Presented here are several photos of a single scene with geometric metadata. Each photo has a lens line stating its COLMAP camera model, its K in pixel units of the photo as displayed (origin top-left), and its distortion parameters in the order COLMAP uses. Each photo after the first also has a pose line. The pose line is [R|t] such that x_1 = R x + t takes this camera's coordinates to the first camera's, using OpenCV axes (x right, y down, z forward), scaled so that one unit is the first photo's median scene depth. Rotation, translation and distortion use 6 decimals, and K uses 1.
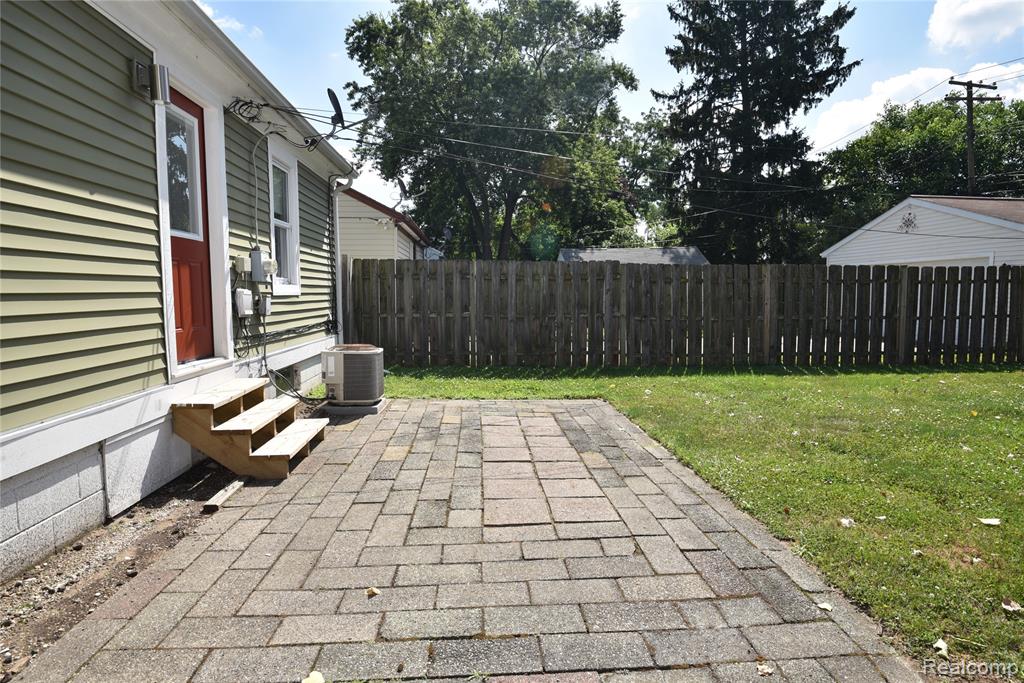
lens RADIAL K [[545.2, 0, 526.1], [0, 545.2, 338.0], [0, 0, 1]] dist [-0.007184, -0.008747]
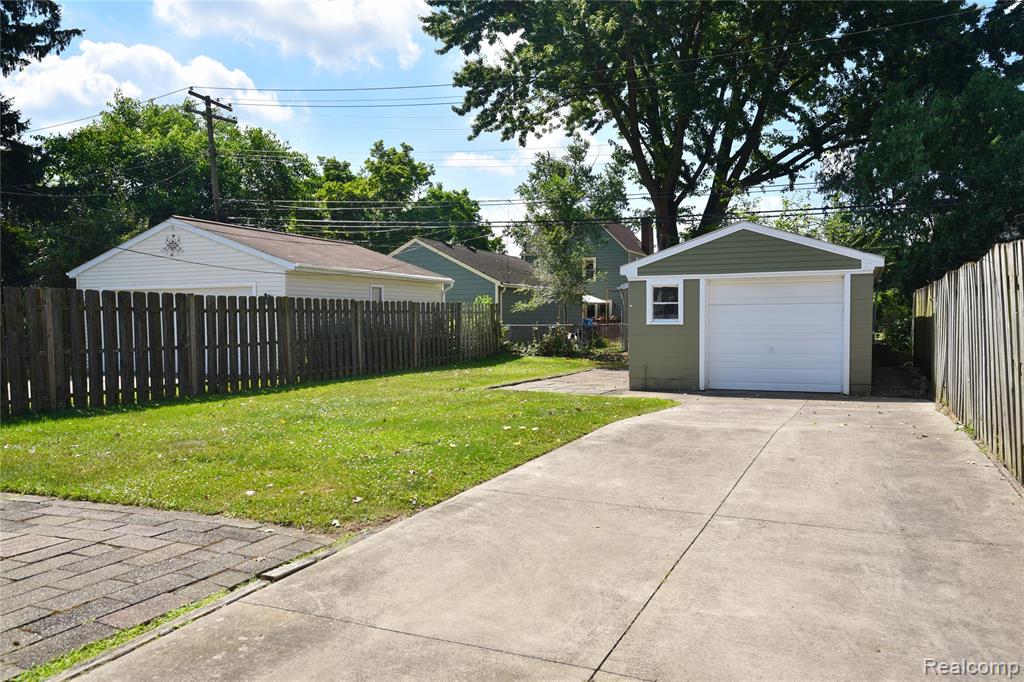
lens RADIAL K [[775.9, 0, 512.0], [0, 775.9, 341.0], [0, 0, 1]] dist [0.109149, 0.001946]
pose [[0.480536, -0.027510, 0.876543, -0.260508], [0.081736, 0.996562, -0.013533, 0.016455], [-0.873158, 0.078148, 0.481133, -0.170663]]
